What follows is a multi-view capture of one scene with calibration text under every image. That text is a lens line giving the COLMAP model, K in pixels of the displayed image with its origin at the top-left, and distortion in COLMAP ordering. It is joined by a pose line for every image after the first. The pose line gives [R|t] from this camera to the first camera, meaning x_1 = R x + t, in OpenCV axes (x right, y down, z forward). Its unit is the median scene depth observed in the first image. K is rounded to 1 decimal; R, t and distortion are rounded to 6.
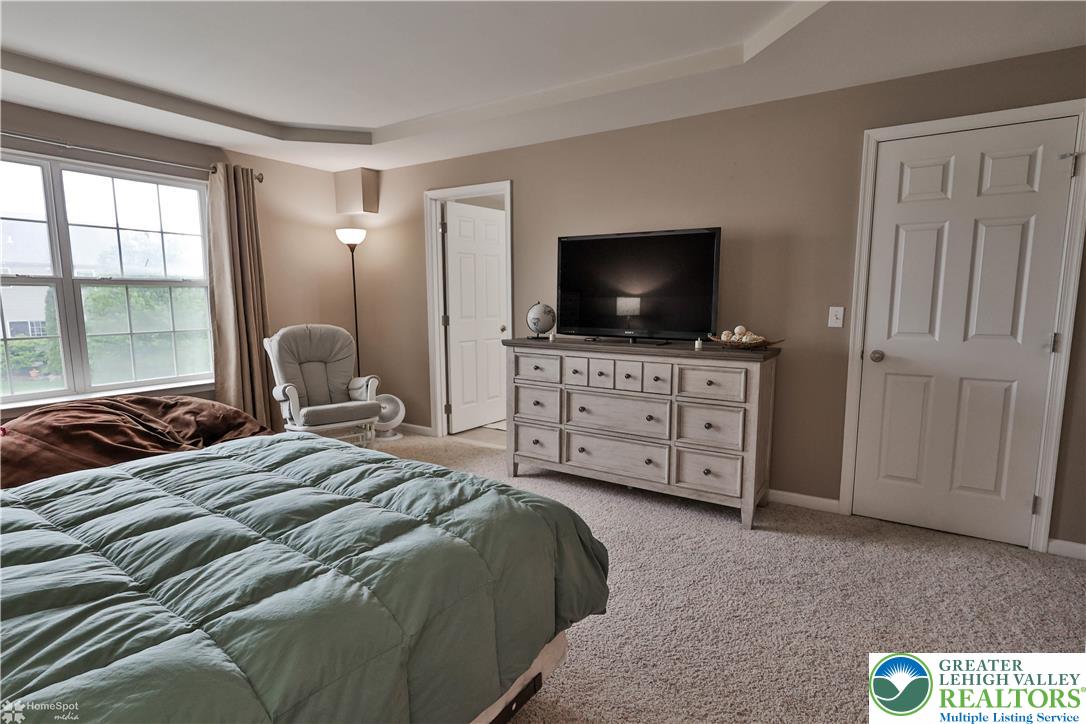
lens RADIAL K [[535.4, 0, 543.4], [0, 535.4, 364.7], [0, 0, 1]] dist [0.001438, 0.000479]
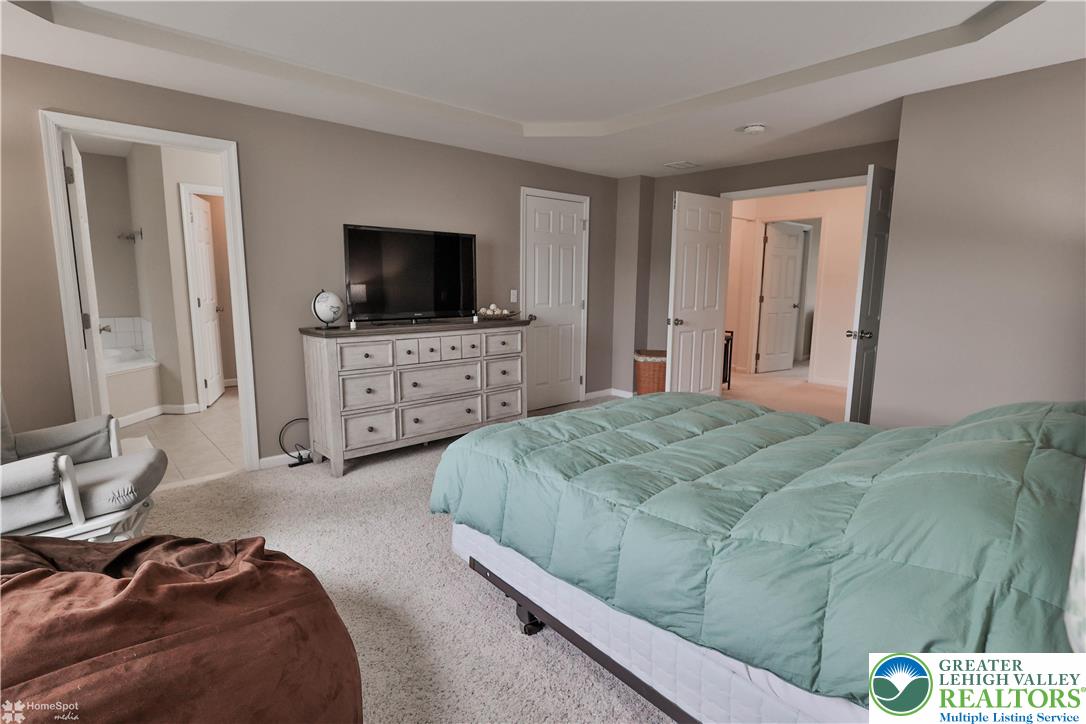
lens RADIAL K [[538.3, 0, 546.9], [0, 538.3, 358.2], [0, 0, 1]] dist [0.000823, 0.000576]
pose [[0.264443, -0.139884, 0.954202, -0.967424], [0.115236, 0.986919, 0.112744, -0.070503], [-0.957492, 0.080144, 0.277104, 0.432736]]
